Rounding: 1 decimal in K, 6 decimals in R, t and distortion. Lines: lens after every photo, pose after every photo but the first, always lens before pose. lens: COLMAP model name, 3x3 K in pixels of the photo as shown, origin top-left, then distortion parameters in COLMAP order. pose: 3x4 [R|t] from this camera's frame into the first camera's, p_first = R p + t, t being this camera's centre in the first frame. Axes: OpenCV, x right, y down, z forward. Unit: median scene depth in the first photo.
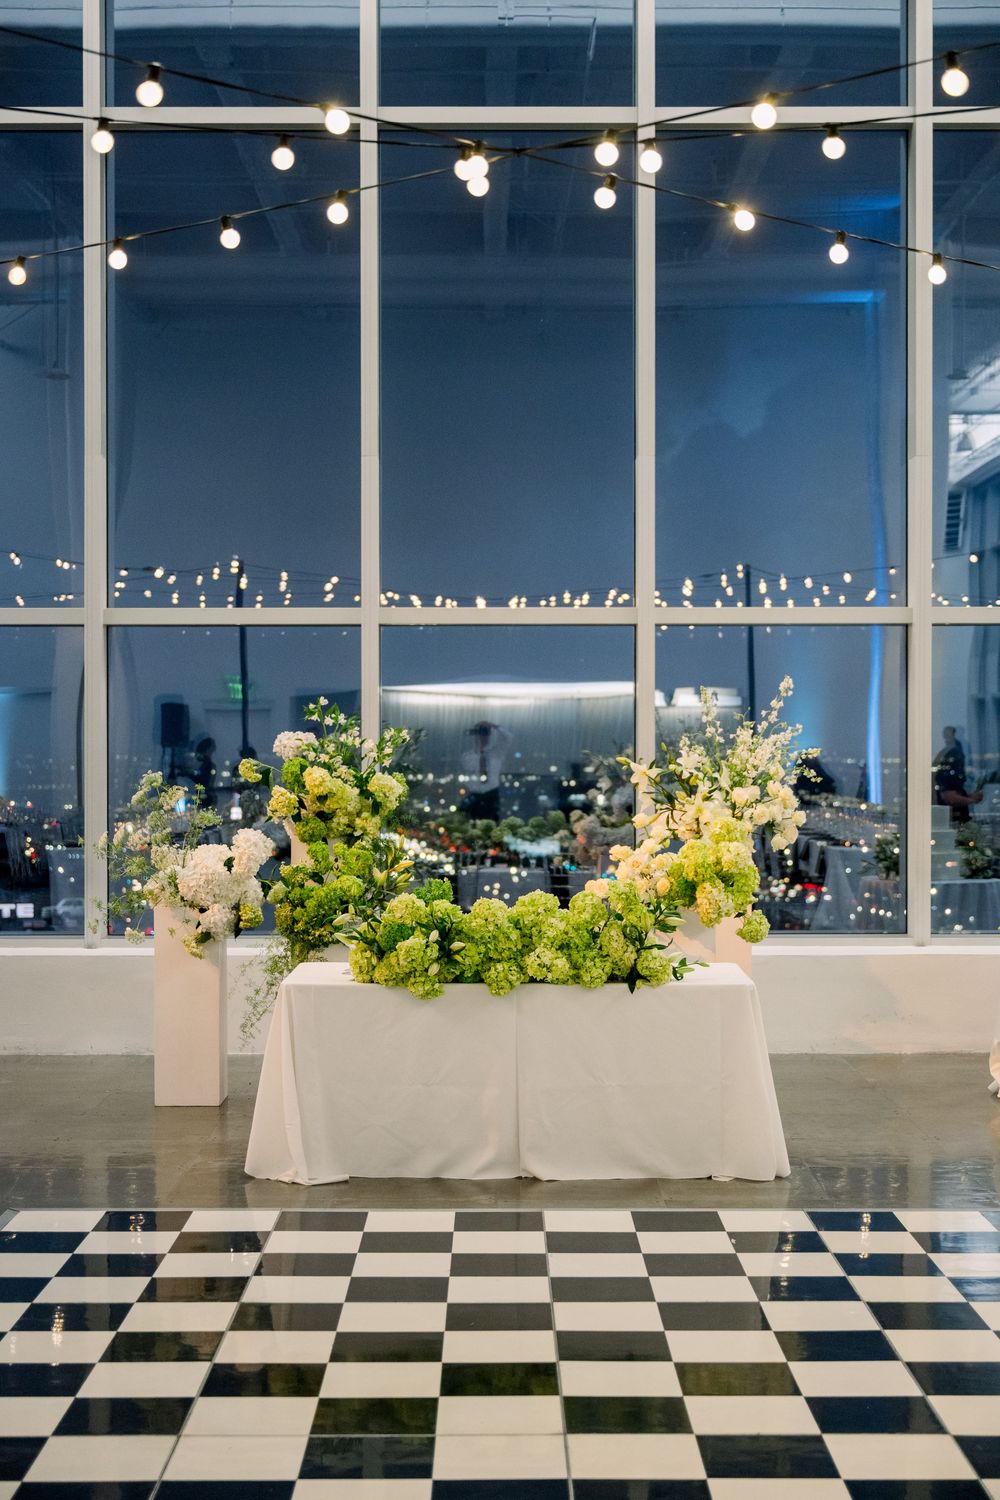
lens RADIAL K [[2184.1, 0, 500.0], [0, 2184.1, 750.0], [0, 0, 1]] dist [-0.141634, 0.025978]
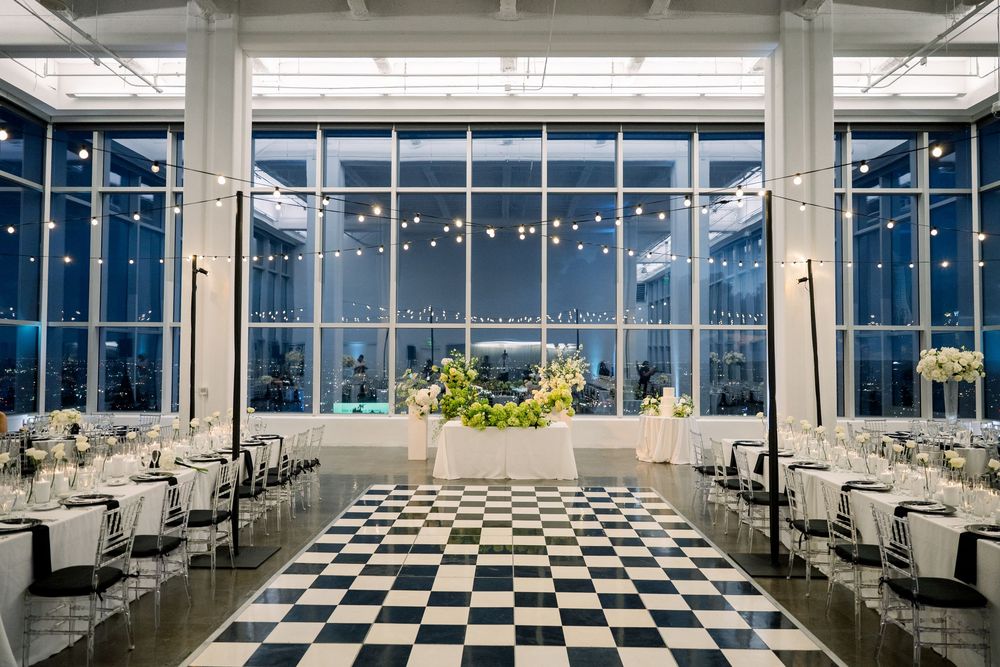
lens RADIAL K [[687.8, 0, 500.0], [0, 687.8, 333.5], [0, 0, 1]] dist [-0.028173, -0.002194]
pose [[0.999862, 0.006294, -0.015380, 0.013445], [-0.006839, 0.999343, -0.035599, -0.009733], [0.015146, 0.035699, 0.999248, -0.167550]]
